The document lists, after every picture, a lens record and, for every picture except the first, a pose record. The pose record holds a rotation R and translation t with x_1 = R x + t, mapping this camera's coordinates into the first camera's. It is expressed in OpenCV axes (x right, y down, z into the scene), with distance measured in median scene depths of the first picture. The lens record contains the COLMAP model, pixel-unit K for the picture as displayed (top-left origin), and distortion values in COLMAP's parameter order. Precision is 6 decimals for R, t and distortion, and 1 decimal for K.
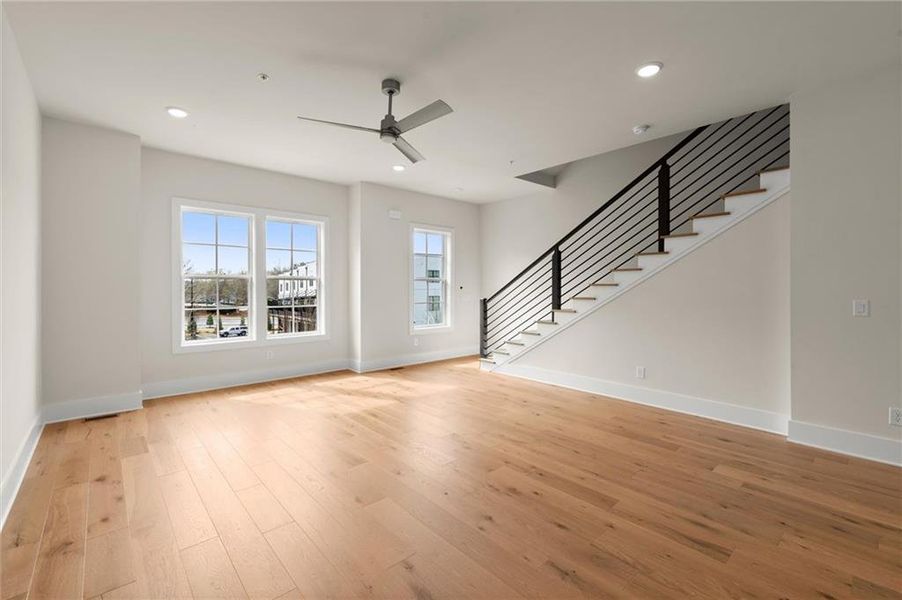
lens RADIAL K [[391.0, 0, 449.3], [0, 391.0, 296.7], [0, 0, 1]] dist [0.003279, 0.000710]
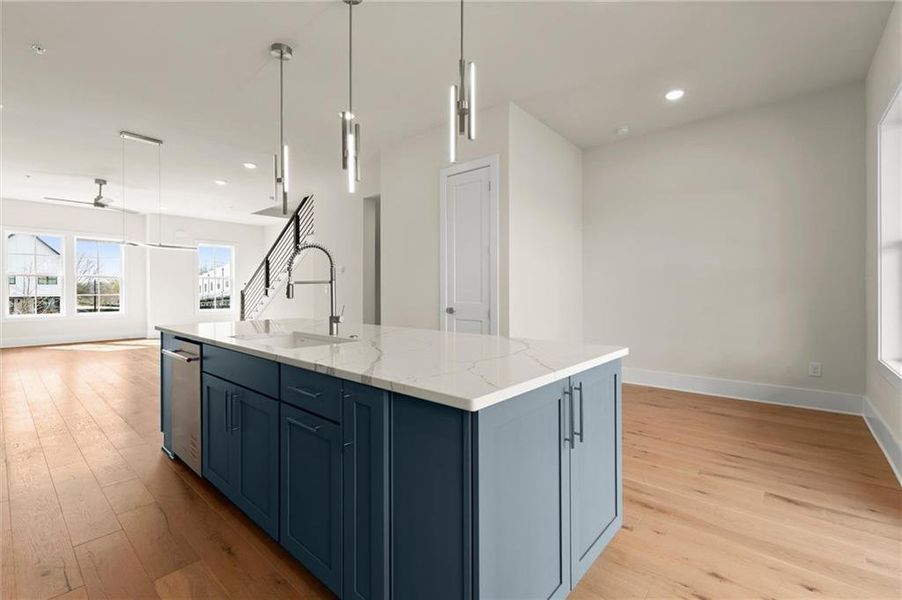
lens RADIAL K [[391.0, 0, 448.2], [0, 391.0, 295.6], [0, 0, 1]] dist [0.003279, 0.000710]
pose [[0.990644, -0.010902, 0.136034, 0.864018], [0.011393, 0.999931, -0.002834, 0.051924], [-0.135994, 0.004358, 0.990700, -0.805752]]
